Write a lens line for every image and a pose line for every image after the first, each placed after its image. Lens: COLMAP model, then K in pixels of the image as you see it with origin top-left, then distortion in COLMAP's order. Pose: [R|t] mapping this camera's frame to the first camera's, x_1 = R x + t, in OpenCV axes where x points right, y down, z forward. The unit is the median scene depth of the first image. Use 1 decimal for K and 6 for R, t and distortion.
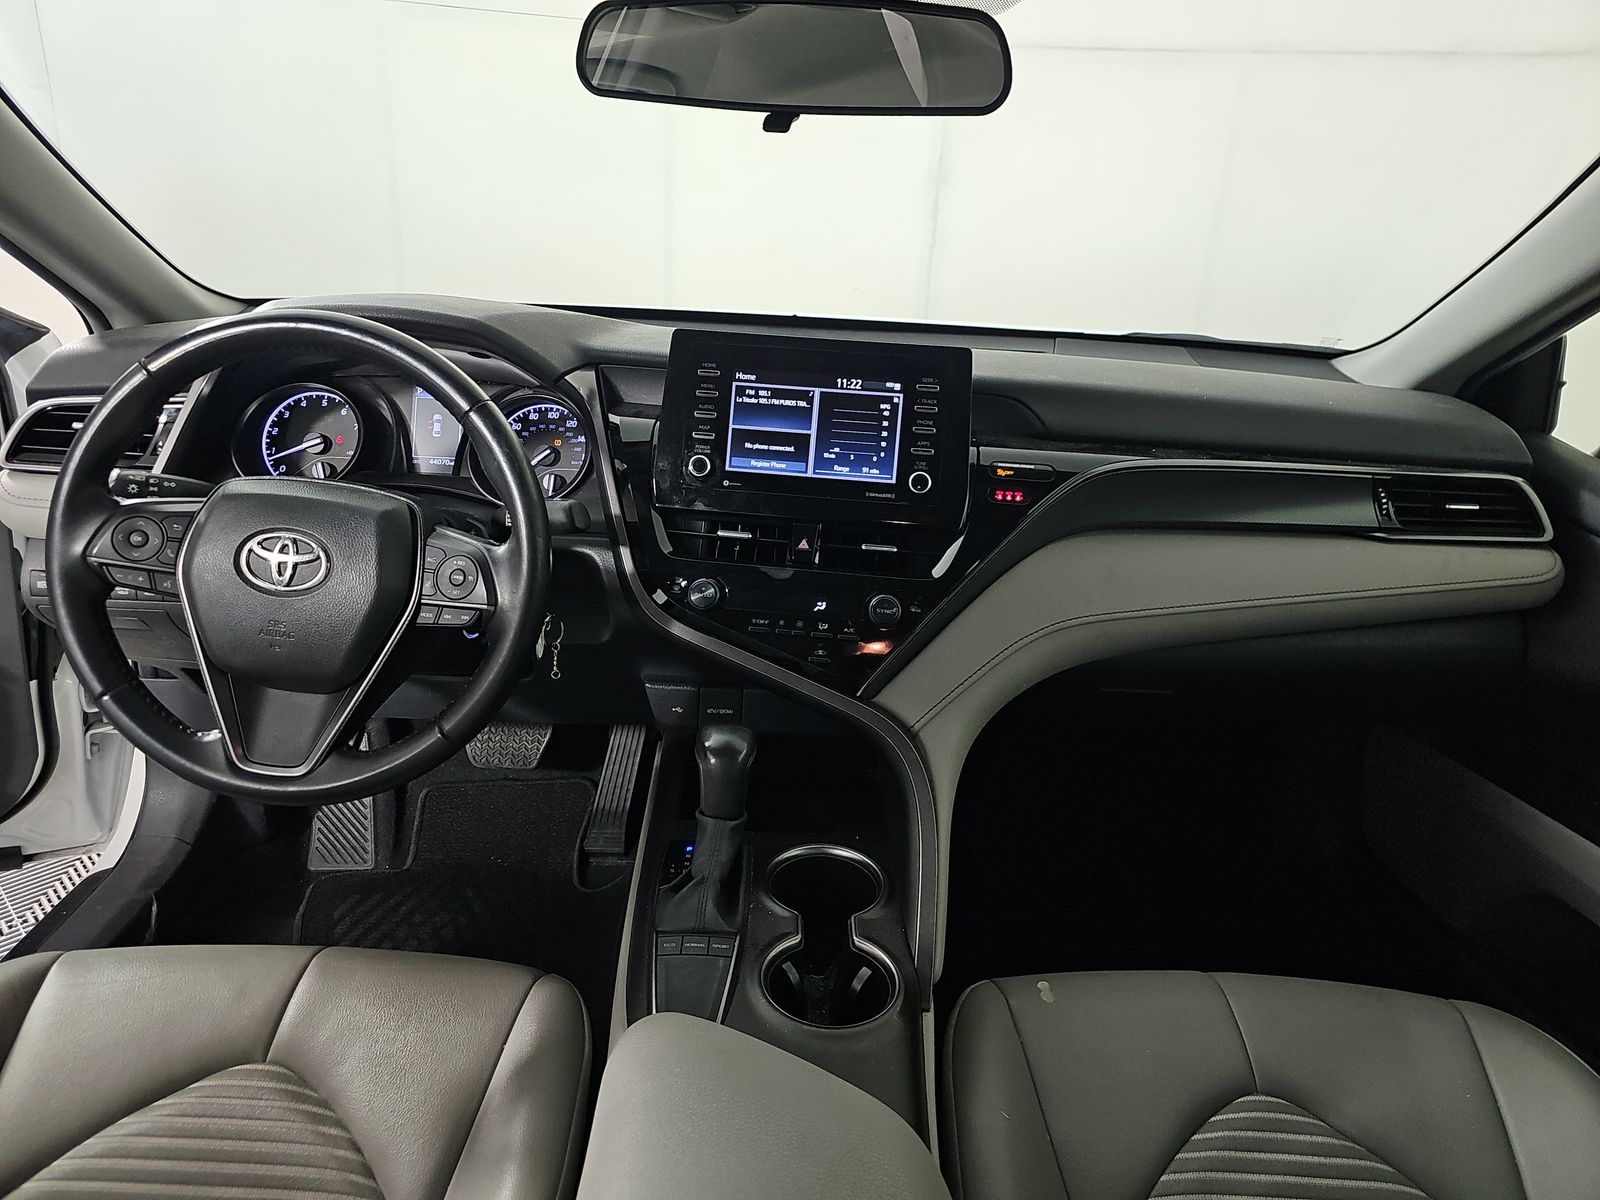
lens RADIAL K [[1045.7, 0, 804.9], [0, 1045.7, 678.7], [0, 0, 1]] dist [0.029036, -0.029372]
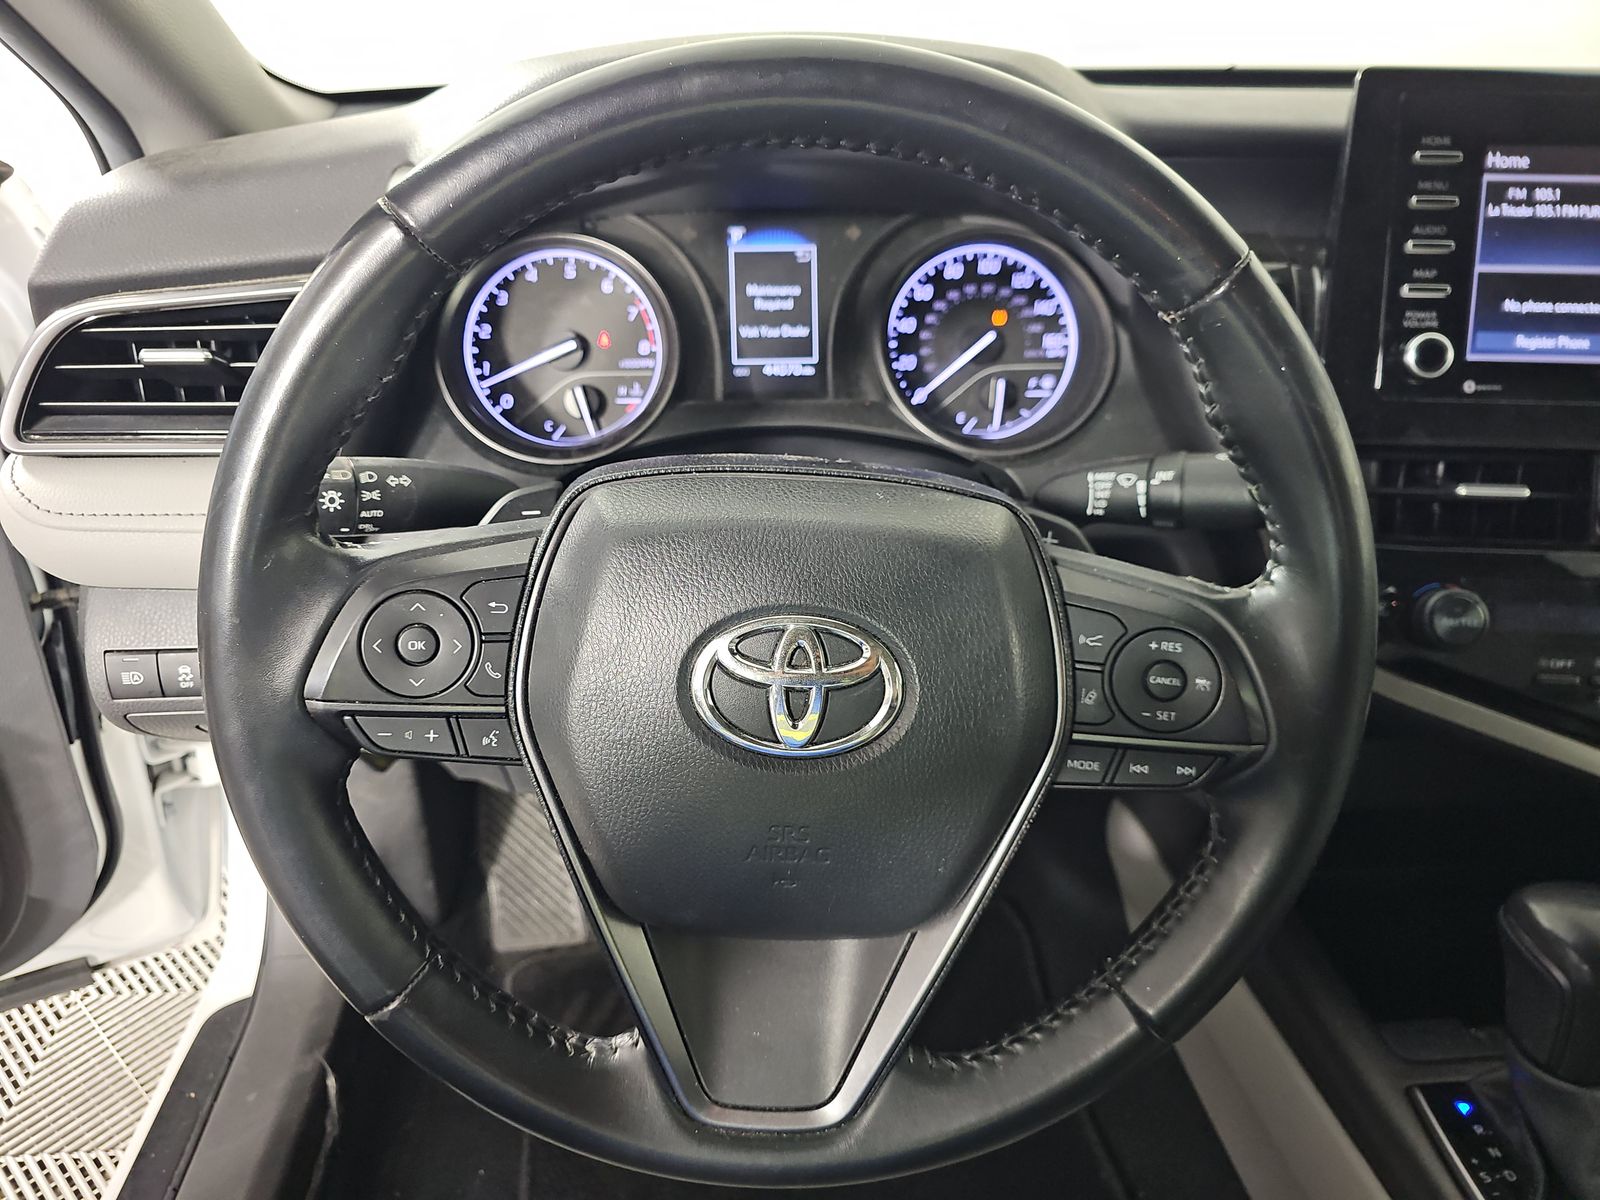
lens RADIAL K [[1045.7, 0, 804.9], [0, 1045.7, 678.7], [0, 0, 1]] dist [0.029036, -0.029372]
pose [[0.997001, -0.073688, 0.023654, -0.405894], [0.069278, 0.986008, 0.151621, -0.143690], [-0.034495, -0.149528, 0.988156, 0.477861]]
